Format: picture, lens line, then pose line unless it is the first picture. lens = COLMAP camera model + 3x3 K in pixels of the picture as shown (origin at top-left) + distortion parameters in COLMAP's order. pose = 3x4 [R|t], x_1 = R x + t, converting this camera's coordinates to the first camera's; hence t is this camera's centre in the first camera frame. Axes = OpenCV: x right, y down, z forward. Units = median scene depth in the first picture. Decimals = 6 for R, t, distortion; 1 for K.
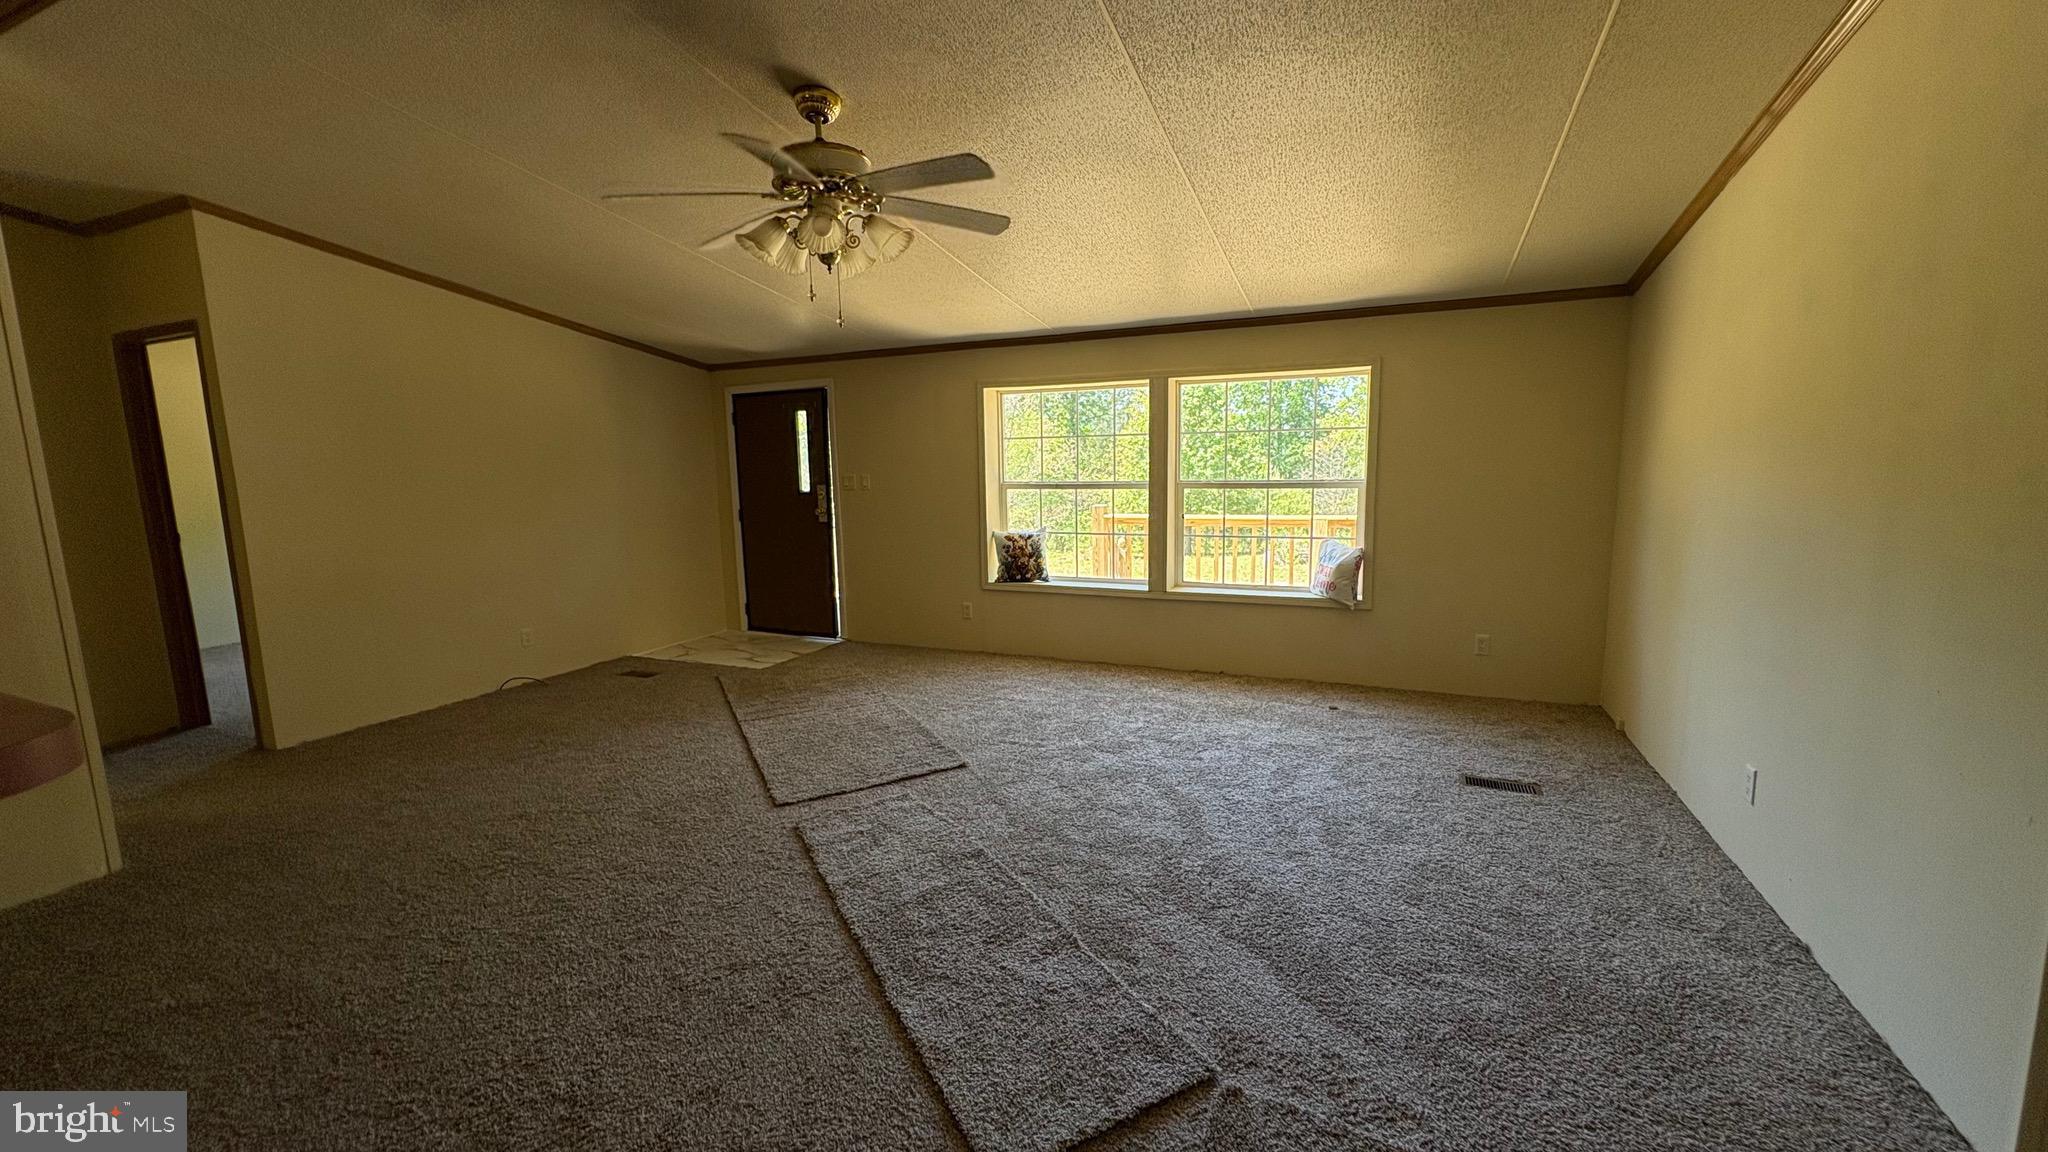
lens RADIAL K [[813.3, 0, 1022.0], [0, 813.3, 567.3], [0, 0, 1]] dist [-0.000972, 0.001383]
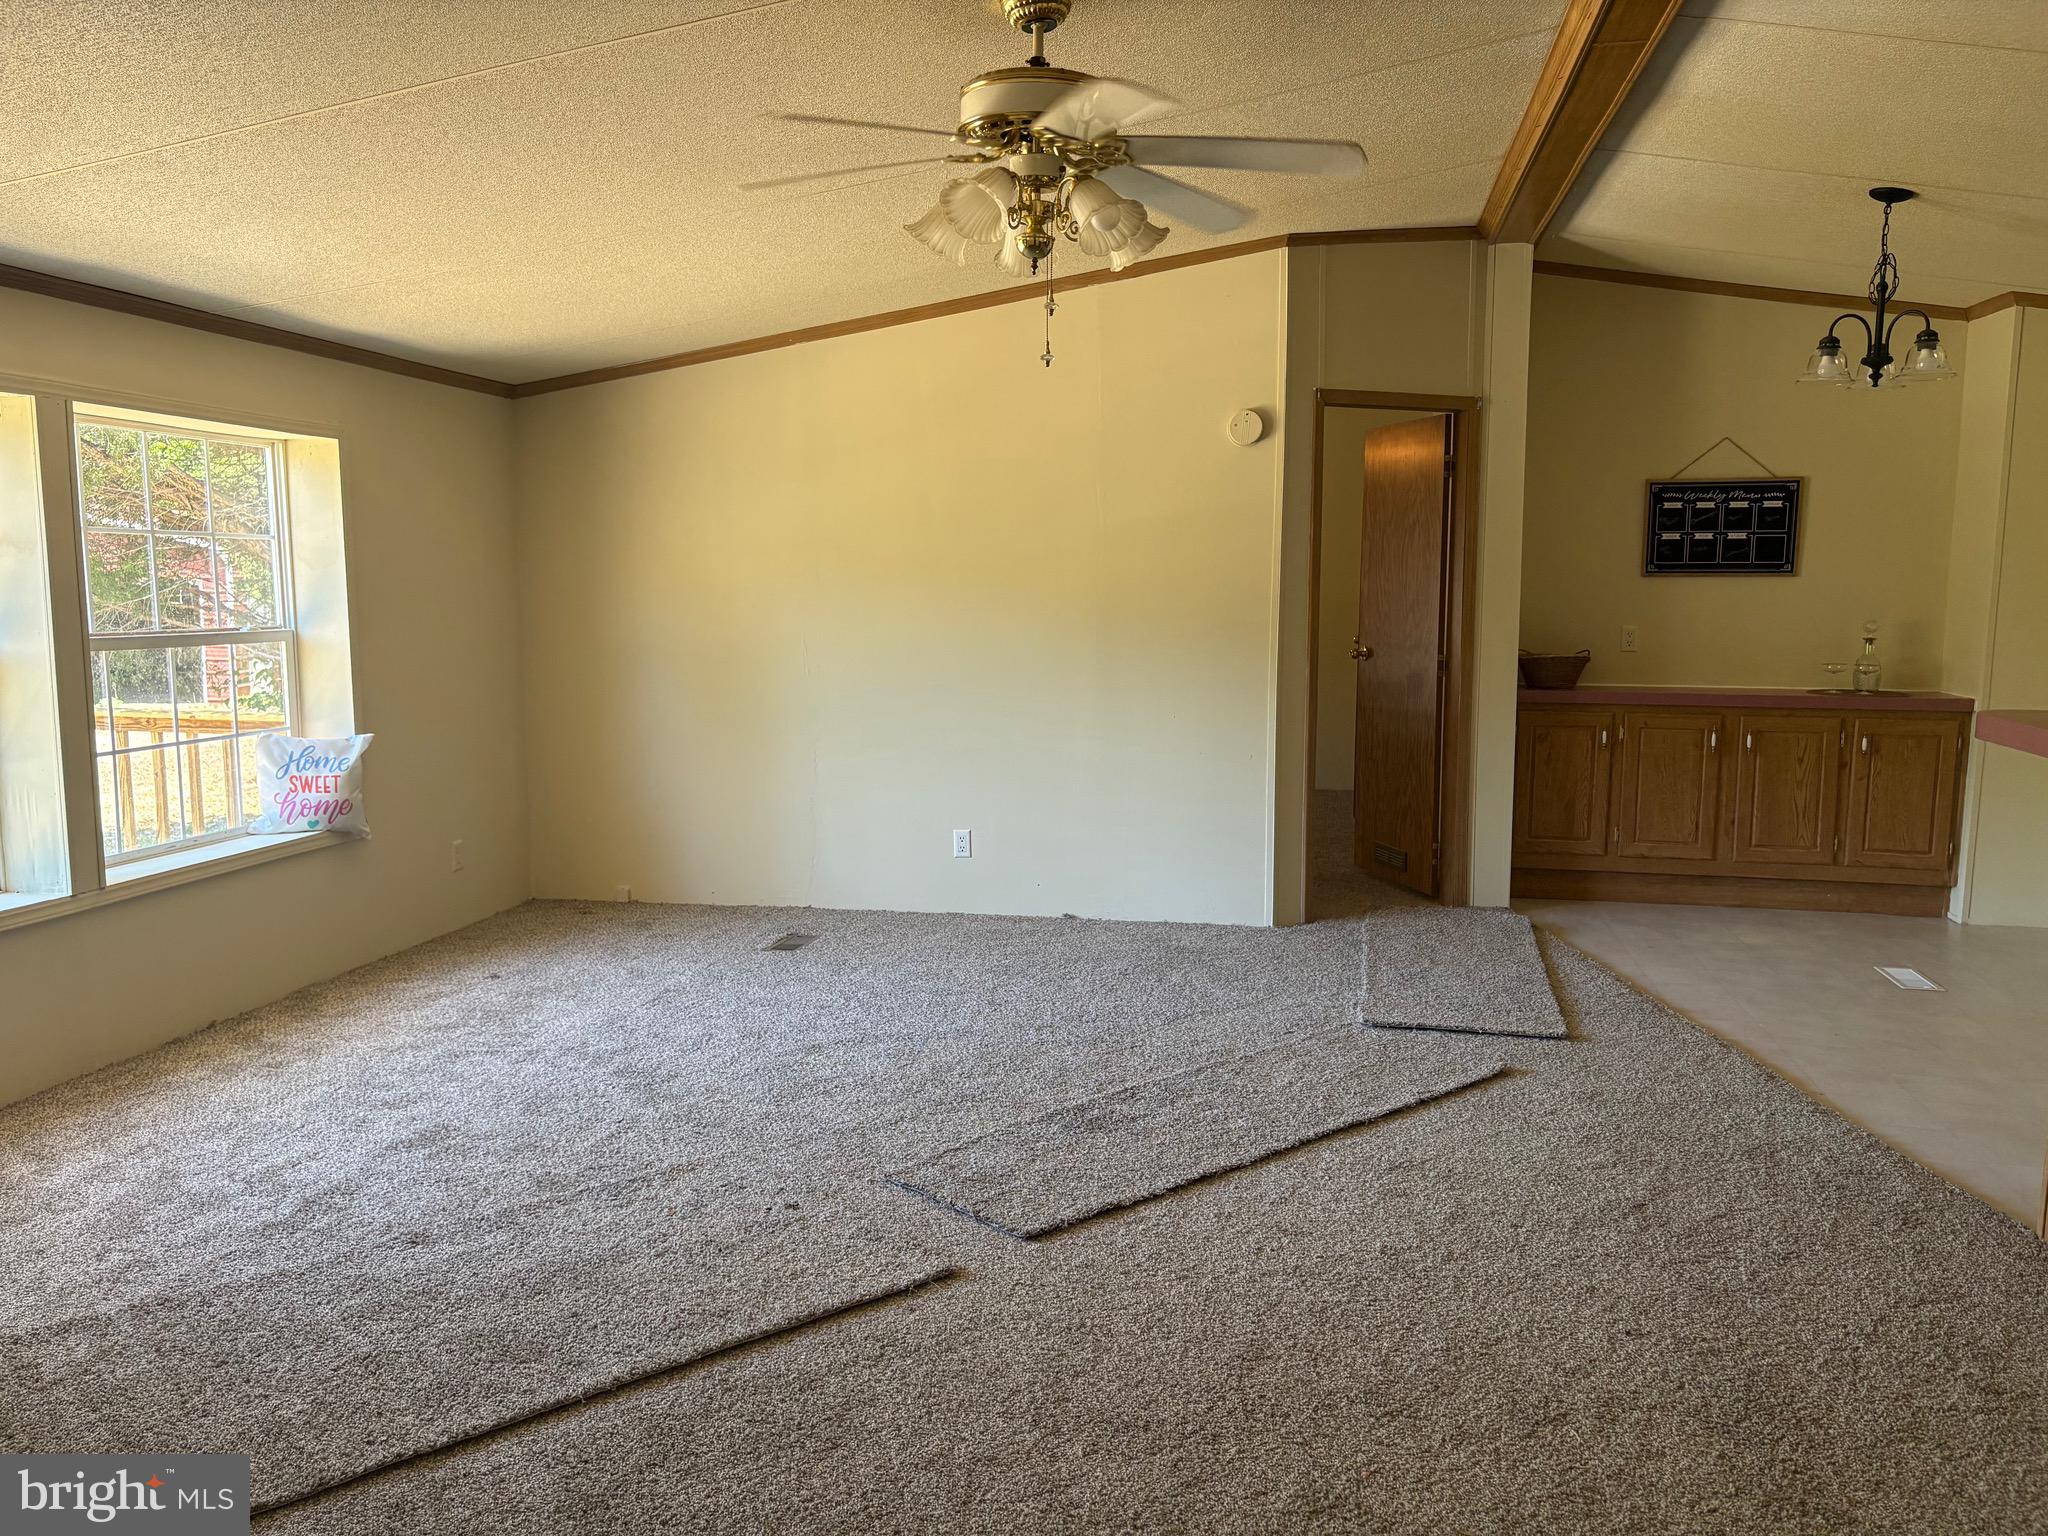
lens RADIAL K [[1551.4, 0, 1026.2], [0, 1551.4, 771.3], [0, 0, 1]] dist [0.031093, -0.029446]
pose [[-0.228081, -0.103661, 0.968108, -0.789541], [0.127191, 0.982623, 0.135181, -0.088874], [-0.965299, 0.153967, -0.210933, 0.734184]]
